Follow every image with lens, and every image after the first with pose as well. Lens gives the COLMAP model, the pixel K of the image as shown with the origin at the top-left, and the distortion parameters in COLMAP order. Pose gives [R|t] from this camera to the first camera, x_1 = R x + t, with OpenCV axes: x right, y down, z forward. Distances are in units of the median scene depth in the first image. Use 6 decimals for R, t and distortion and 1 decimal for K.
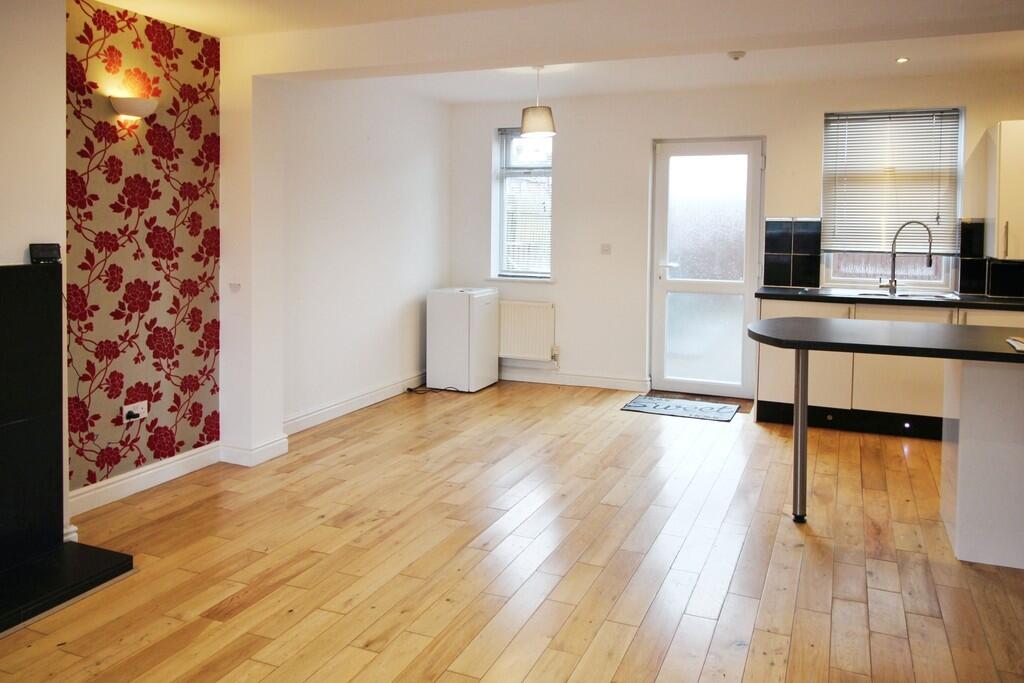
lens RADIAL K [[844.6, 0, 512.0], [0, 844.6, 341.5], [0, 0, 1]] dist [0.003980, -0.003687]
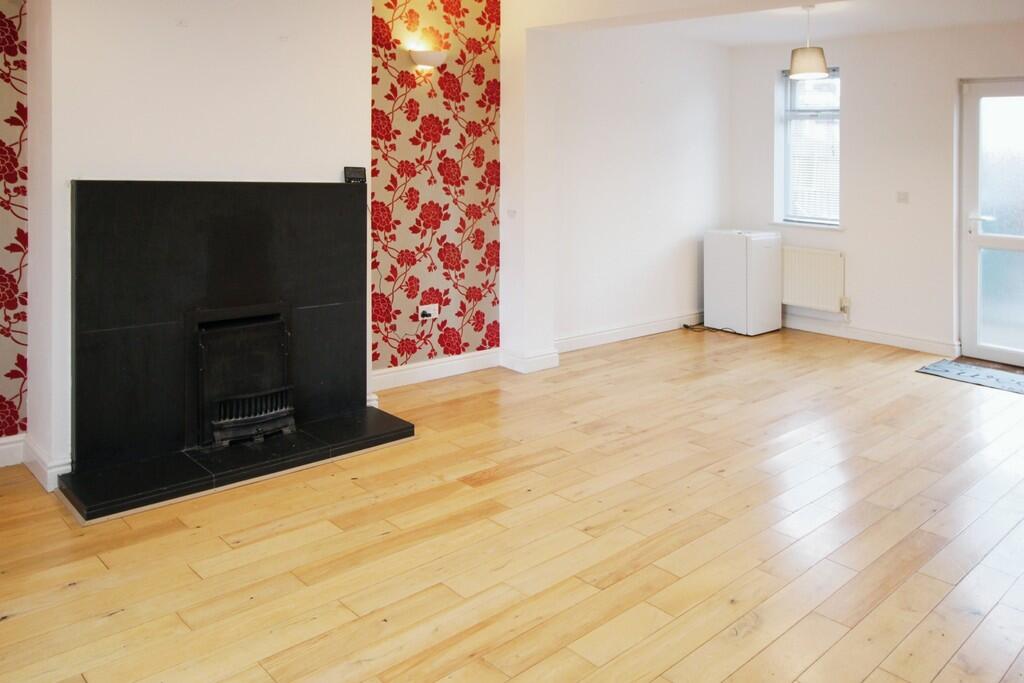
lens RADIAL K [[844.6, 0, 512.0], [0, 844.6, 341.5], [0, 0, 1]] dist [0.003980, -0.003687]
pose [[0.919738, 0.102446, -0.378928, 0.134169], [-0.079592, 0.993961, 0.075540, 0.023769], [0.384378, -0.039317, 0.922338, -0.083924]]
